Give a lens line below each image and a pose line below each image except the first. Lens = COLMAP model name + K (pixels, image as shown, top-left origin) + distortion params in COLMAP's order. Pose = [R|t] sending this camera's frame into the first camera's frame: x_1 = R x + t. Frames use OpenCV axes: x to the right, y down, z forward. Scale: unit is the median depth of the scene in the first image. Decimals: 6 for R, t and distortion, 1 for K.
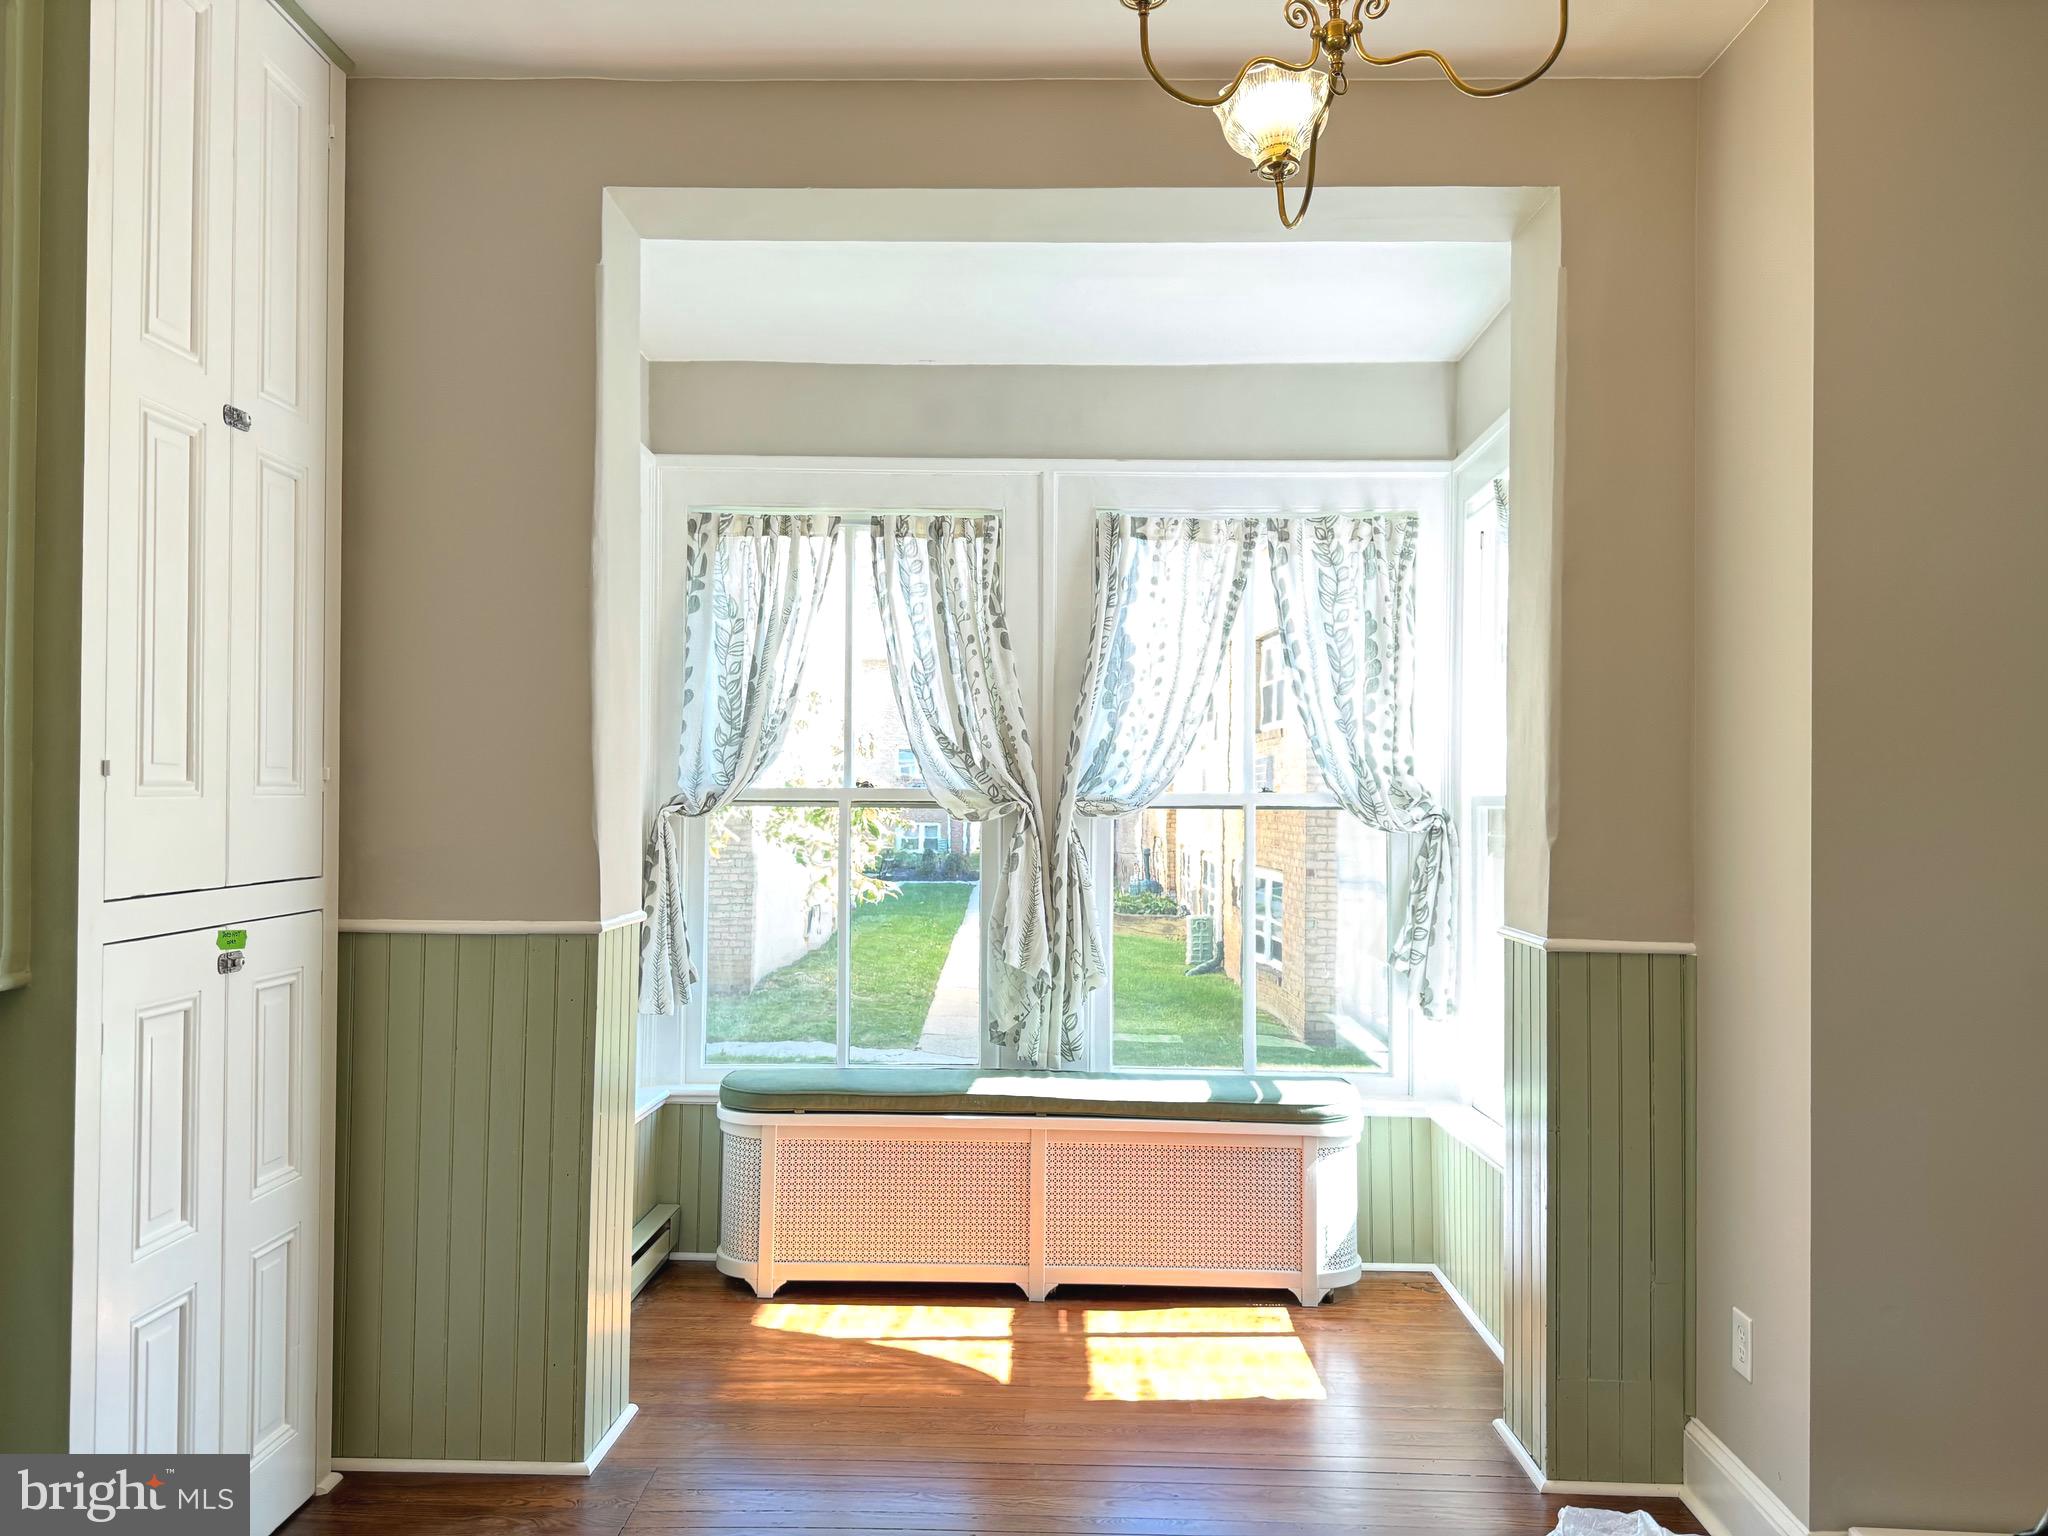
lens RADIAL K [[1440.3, 0, 1022.9], [0, 1440.3, 760.1], [0, 0, 1]] dist [0.048945, -0.062955]
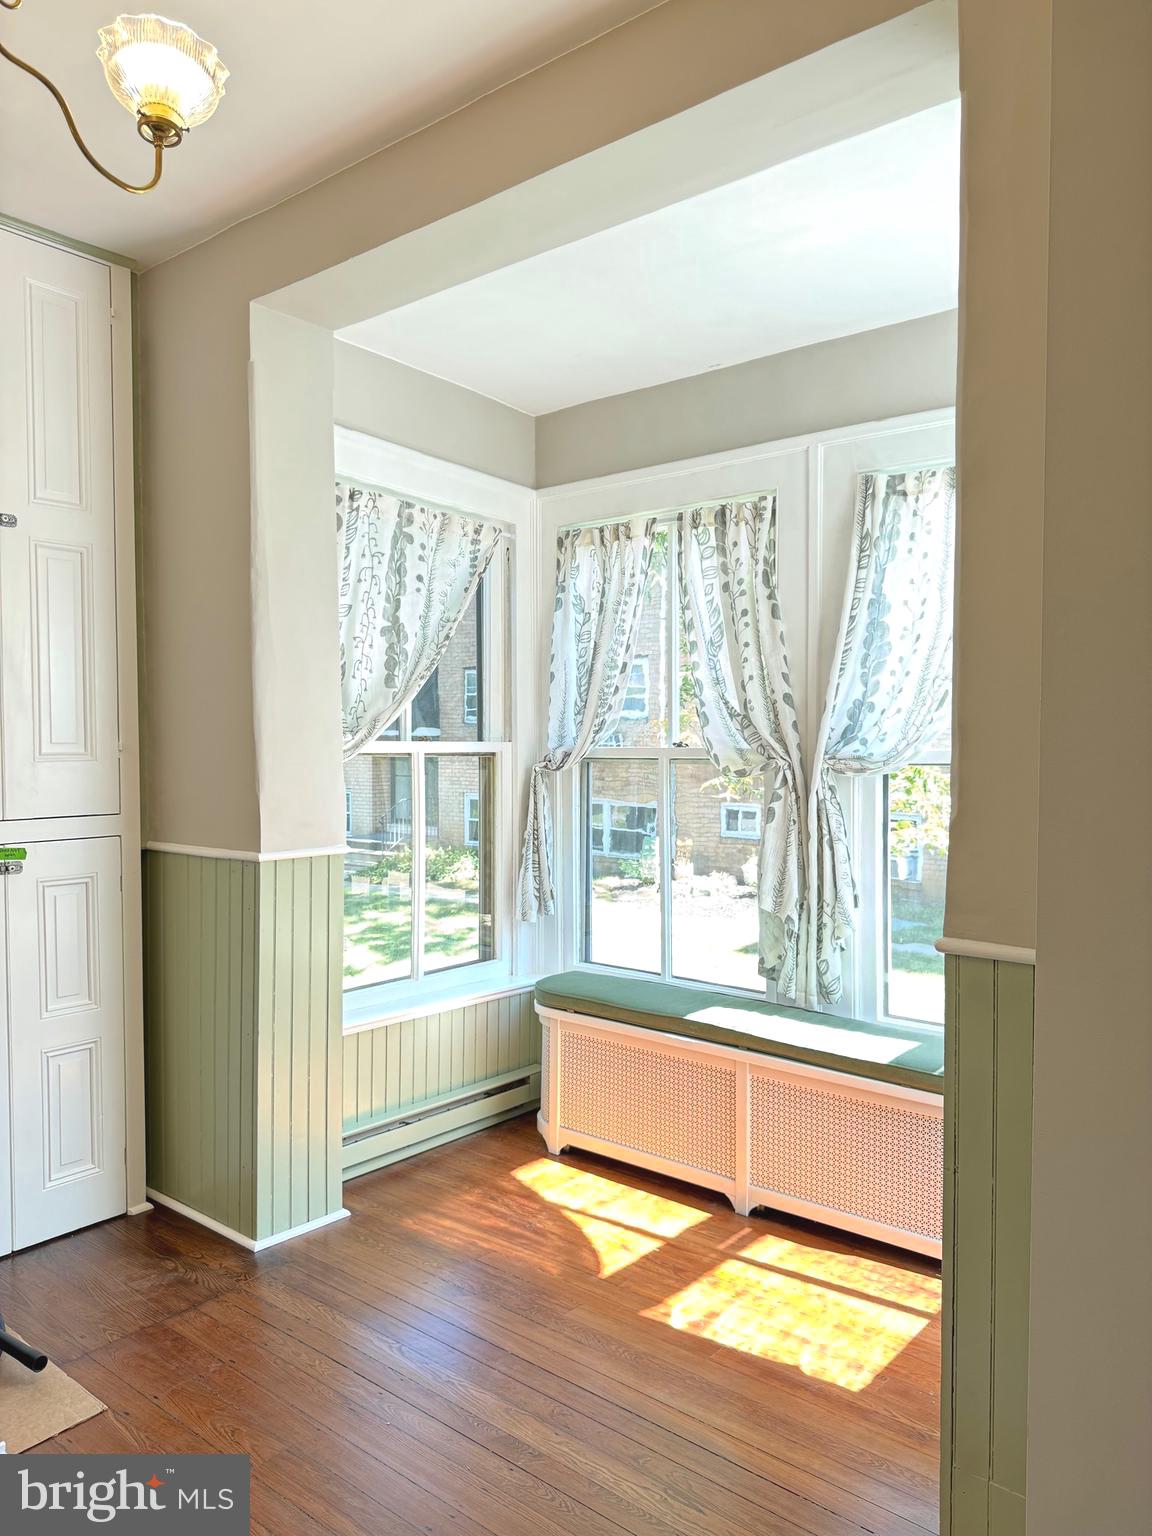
lens RADIAL K [[1080.2, 0, 575.4], [0, 1080.2, 777.2], [0, 0, 1]] dist [0.048945, -0.062955]
pose [[0.780430, 0.008419, -0.625186, 0.387977], [0.024859, 0.998701, 0.044481, 0.001989], [0.624748, -0.050256, 0.779207, 0.268798]]
